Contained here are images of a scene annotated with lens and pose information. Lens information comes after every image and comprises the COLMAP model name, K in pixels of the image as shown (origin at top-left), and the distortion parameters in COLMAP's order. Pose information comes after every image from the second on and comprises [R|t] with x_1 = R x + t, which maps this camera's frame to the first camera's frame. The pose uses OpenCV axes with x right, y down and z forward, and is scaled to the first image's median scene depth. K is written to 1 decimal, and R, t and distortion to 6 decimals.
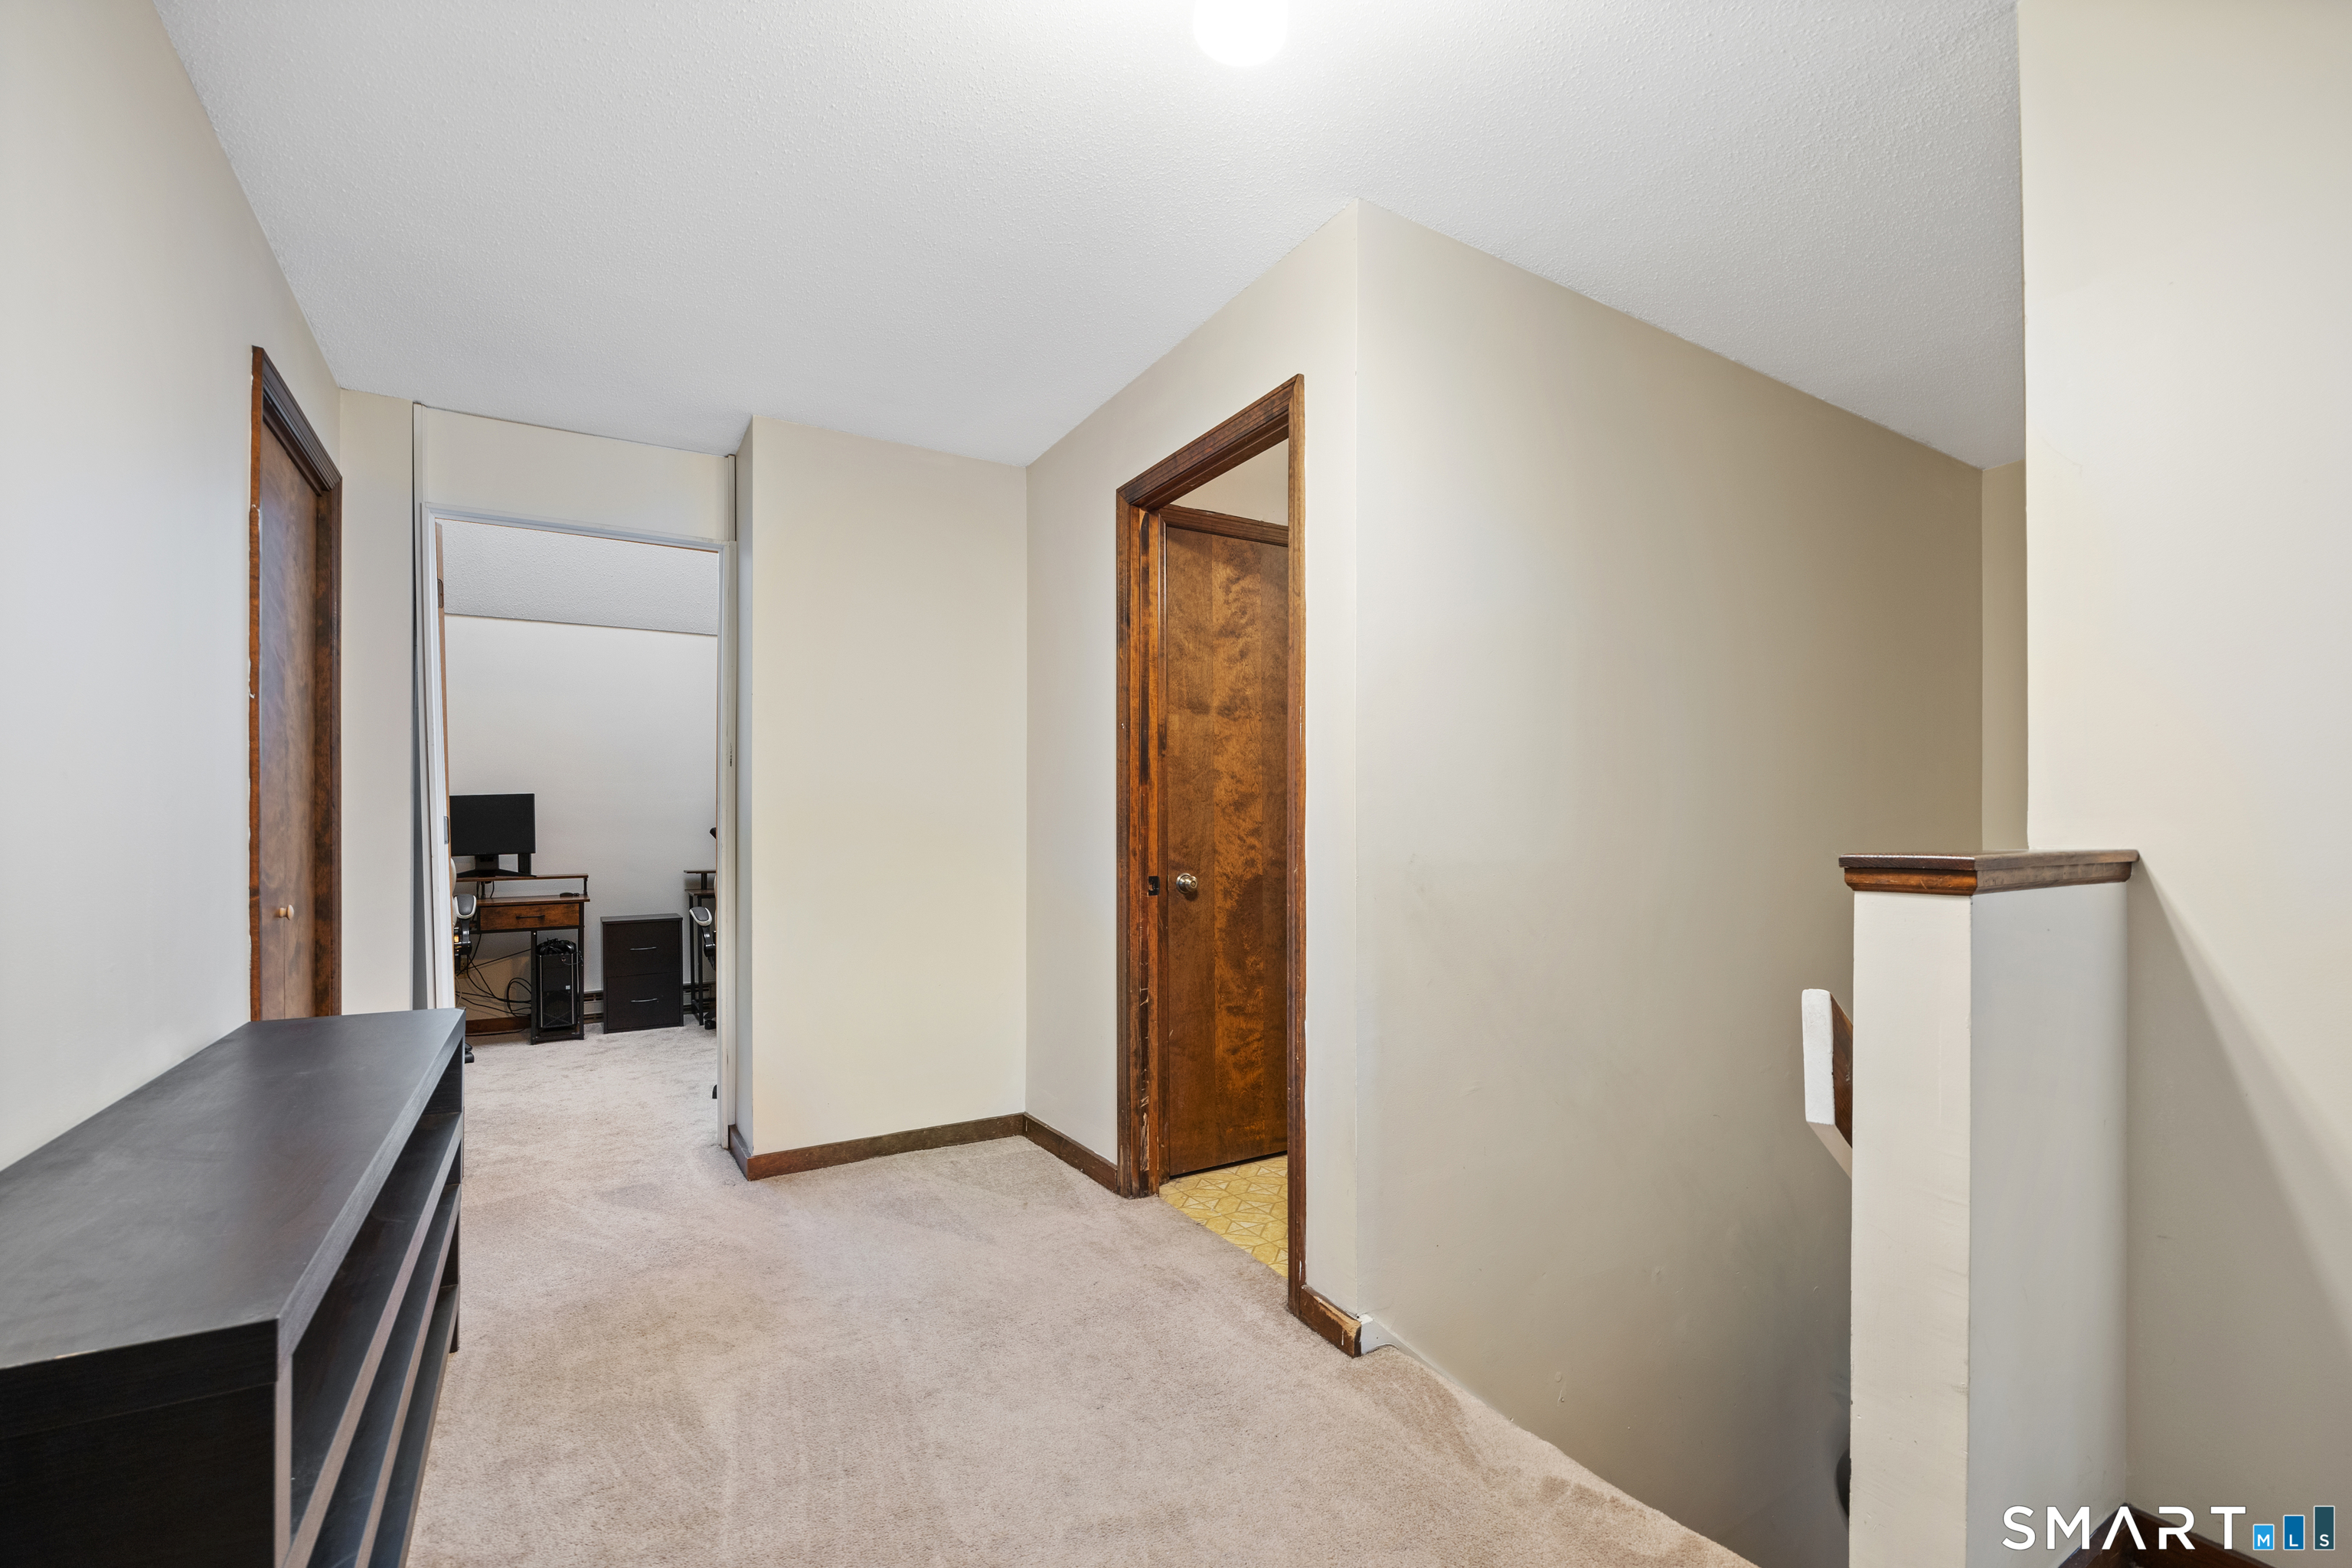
lens RADIAL K [[1020.8, 0, 1176.6], [0, 1020.8, 804.3], [0, 0, 1]] dist [-0.000524, -0.000122]
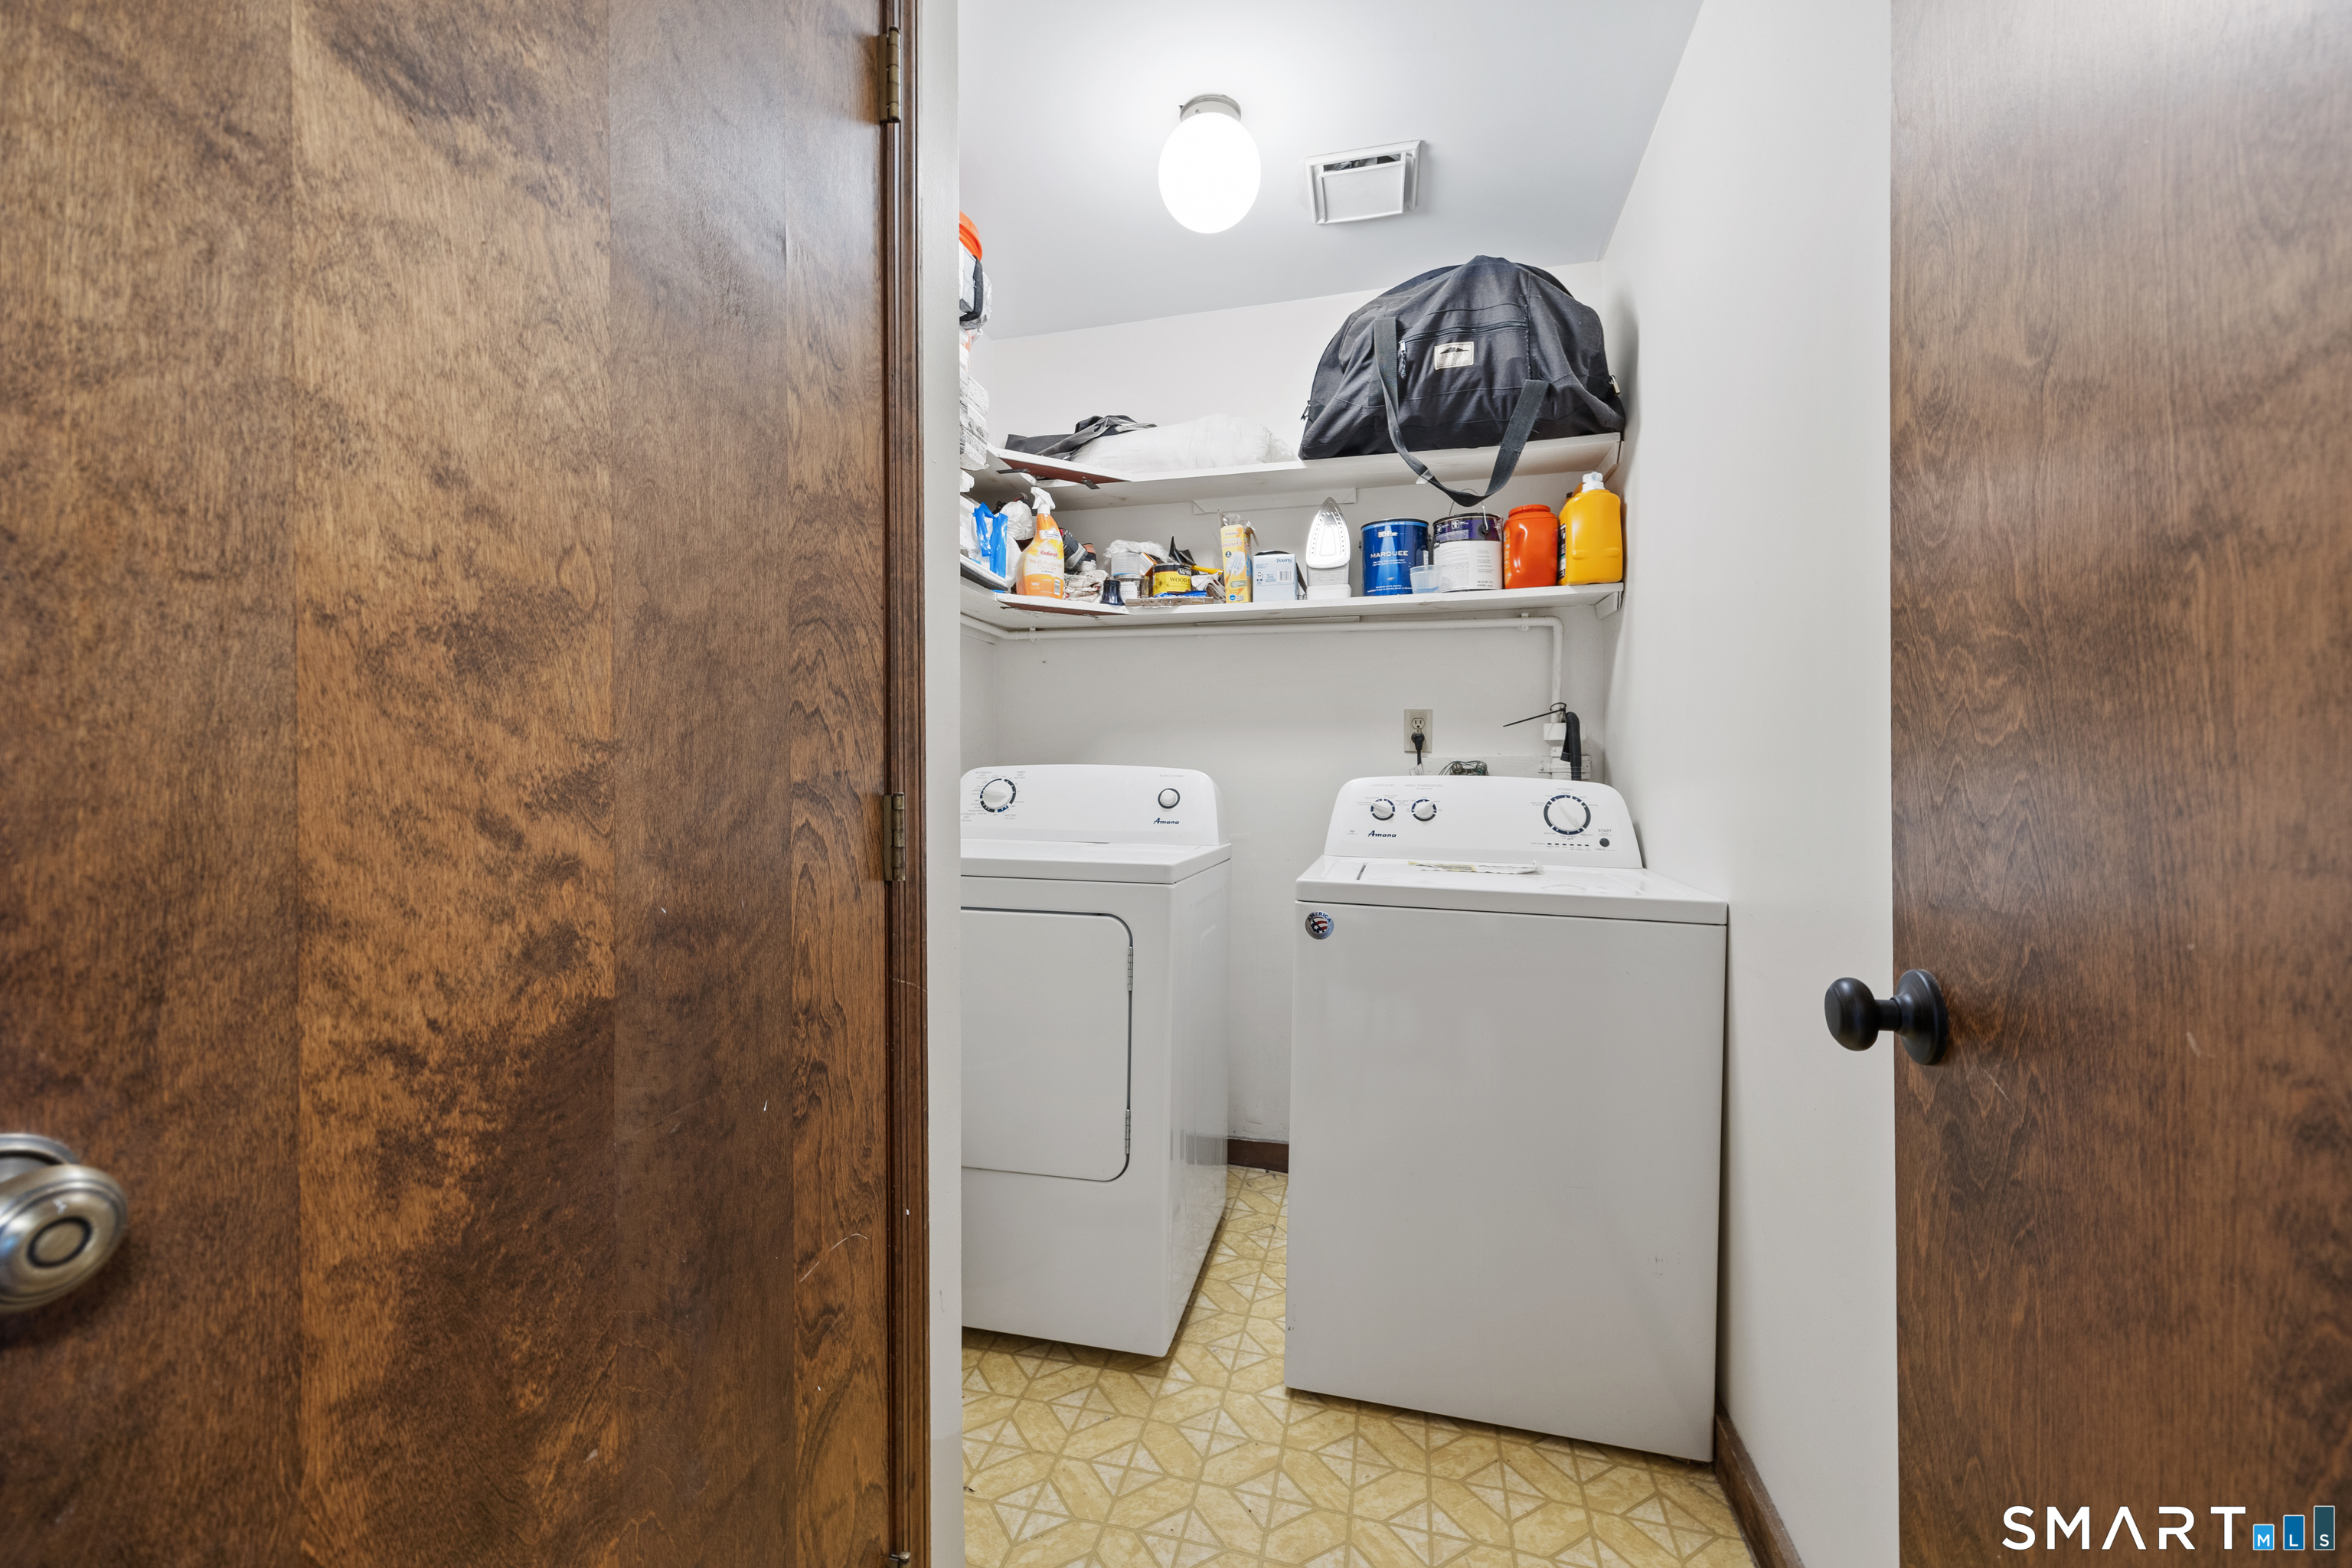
lens RADIAL K [[963.4, 0, 1173.8], [0, 963.4, 776.5], [0, 0, 1]] dist [0.001348, 0.000014]
pose [[0.721502, -0.001634, 0.692411, 0.031125], [-0.009823, 0.999872, 0.012595, 0.021093], [-0.692343, -0.015889, 0.721394, 0.793415]]
